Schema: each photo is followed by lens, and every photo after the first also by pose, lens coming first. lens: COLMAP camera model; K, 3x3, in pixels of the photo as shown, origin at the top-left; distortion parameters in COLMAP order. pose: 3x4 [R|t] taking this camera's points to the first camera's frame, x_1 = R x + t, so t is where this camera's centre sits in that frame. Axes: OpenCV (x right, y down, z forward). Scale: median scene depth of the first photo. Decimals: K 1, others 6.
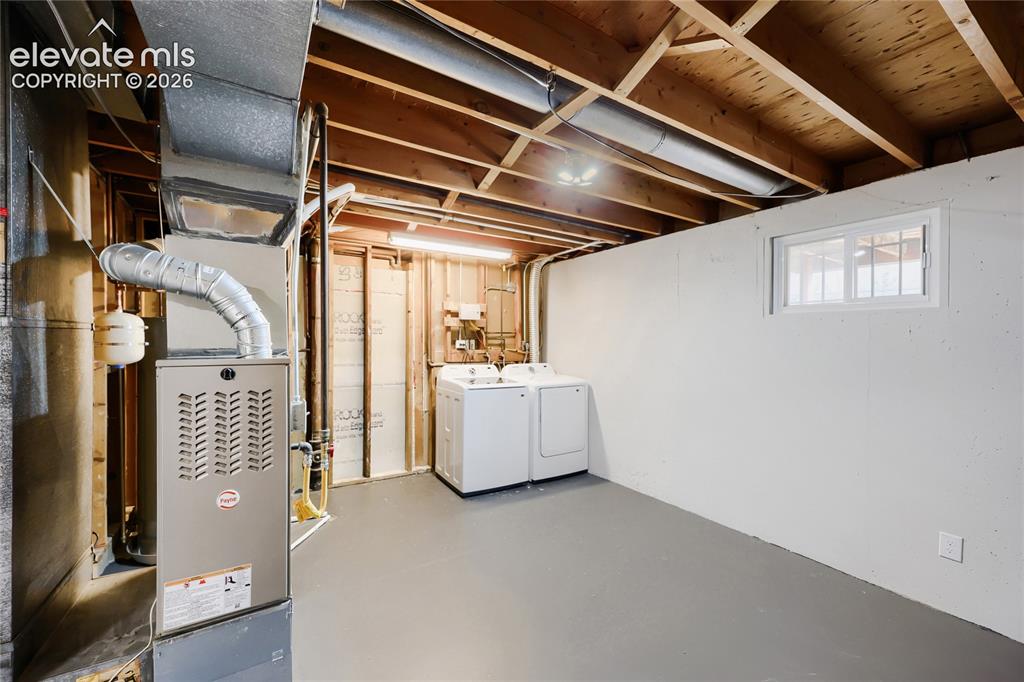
lens RADIAL K [[411.0, 0, 513.7], [0, 411.0, 345.6], [0, 0, 1]] dist [-0.003393, 0.000296]
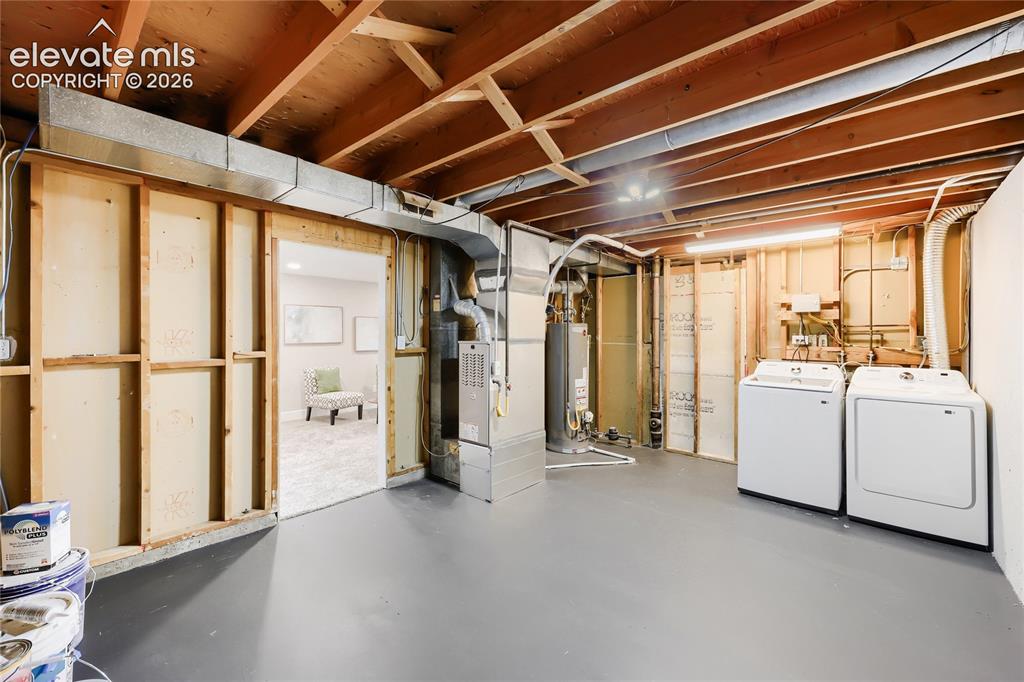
lens RADIAL K [[411.0, 0, 516.2], [0, 411.0, 335.4], [0, 0, 1]] dist [-0.003393, 0.000296]
pose [[0.299193, -0.002300, -0.954190, 0.571571], [-0.015815, 0.999848, -0.007369, 0.003655], [0.954061, 0.017296, 0.299111, 0.151772]]
